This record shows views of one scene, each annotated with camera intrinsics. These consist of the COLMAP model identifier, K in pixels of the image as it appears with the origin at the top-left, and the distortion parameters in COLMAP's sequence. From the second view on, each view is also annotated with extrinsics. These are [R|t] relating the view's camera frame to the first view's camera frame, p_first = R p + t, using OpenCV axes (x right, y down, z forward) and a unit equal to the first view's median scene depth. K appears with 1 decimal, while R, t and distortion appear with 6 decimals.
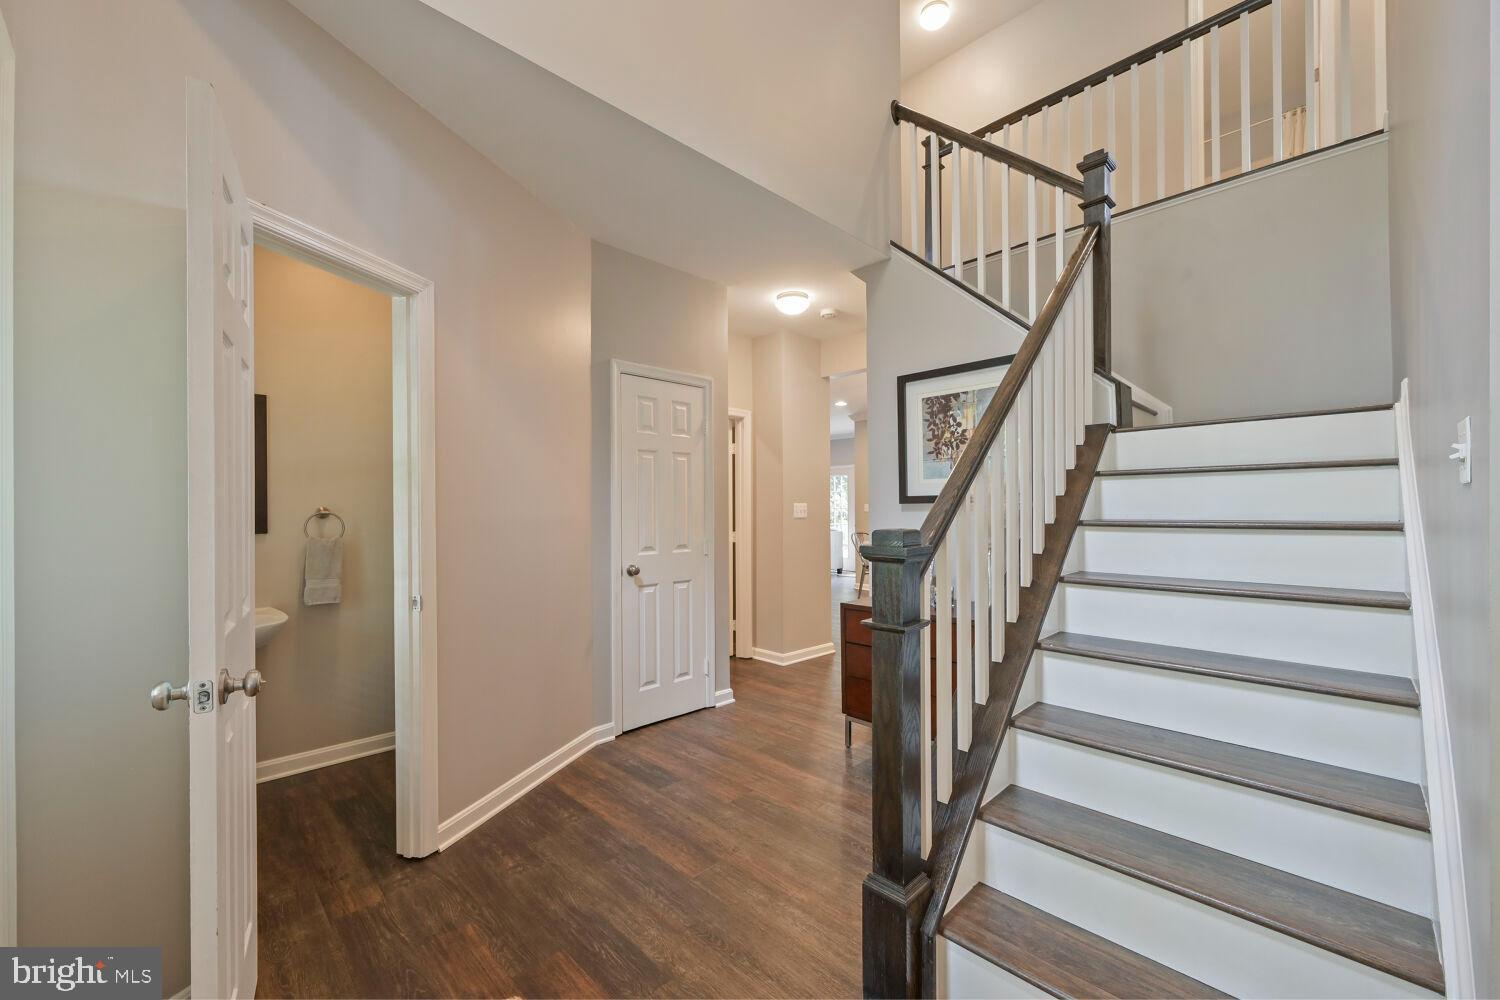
lens RADIAL K [[599.9, 0, 751.4], [0, 599.9, 510.6], [0, 0, 1]] dist [-0.001093, 0.000344]
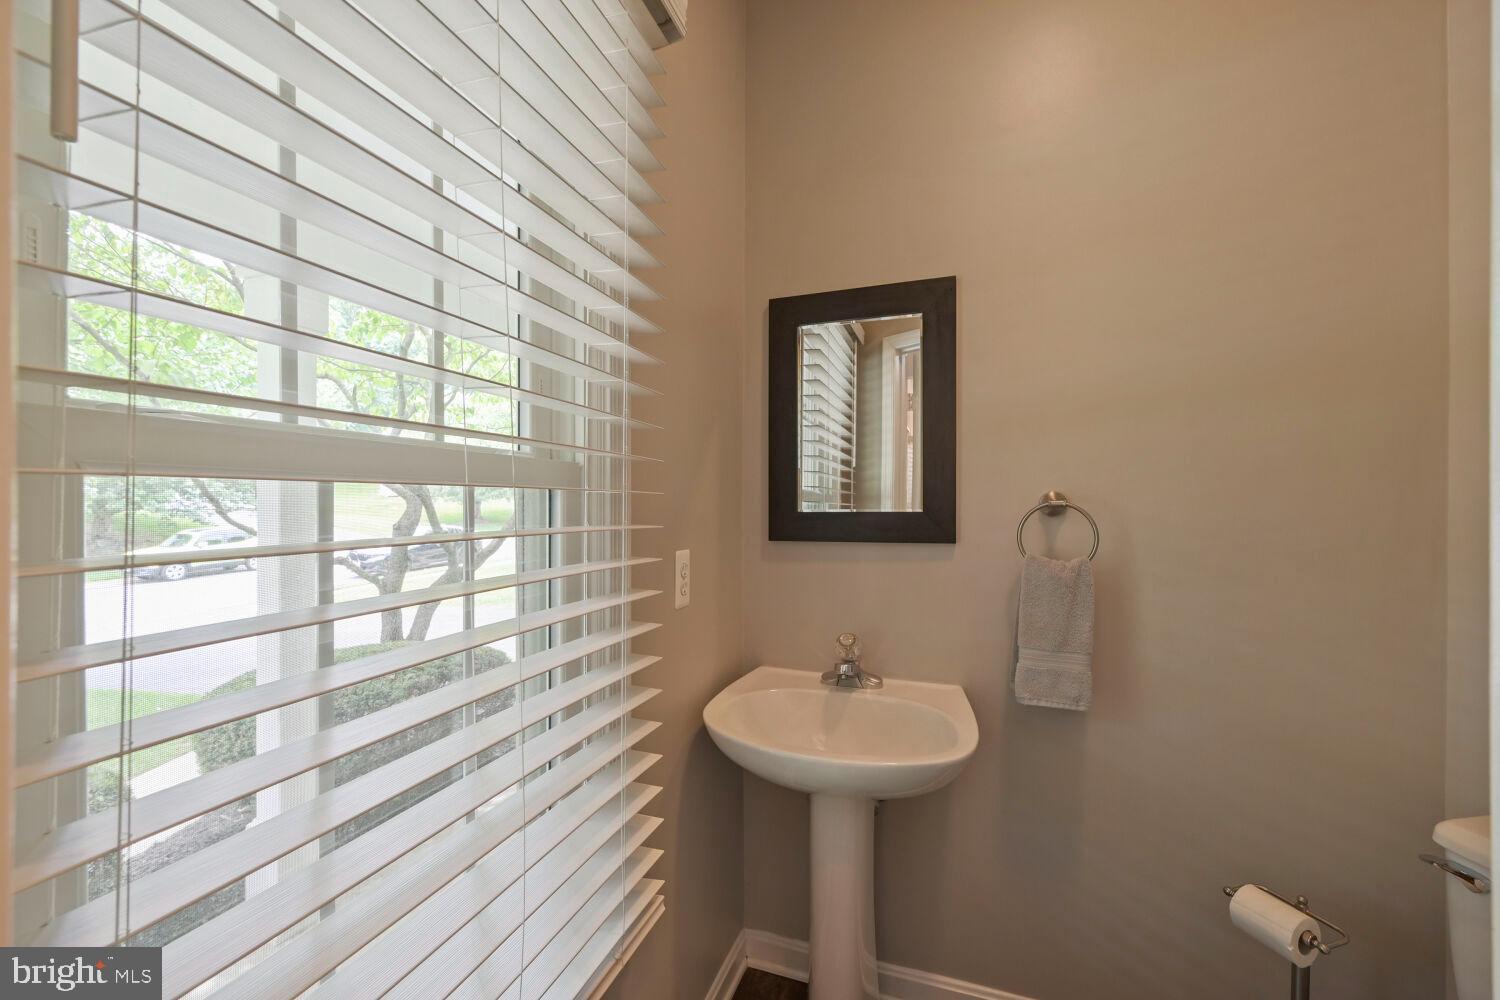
lens RADIAL K [[599.9, 0, 747.8], [0, 599.9, 498.4], [0, 0, 1]] dist [-0.001093, 0.000344]
pose [[0.432246, 0.003121, -0.901750, -0.403219], [-0.002430, 0.999994, 0.002296, -0.001071], [0.901753, 0.001199, 0.432251, 0.591964]]
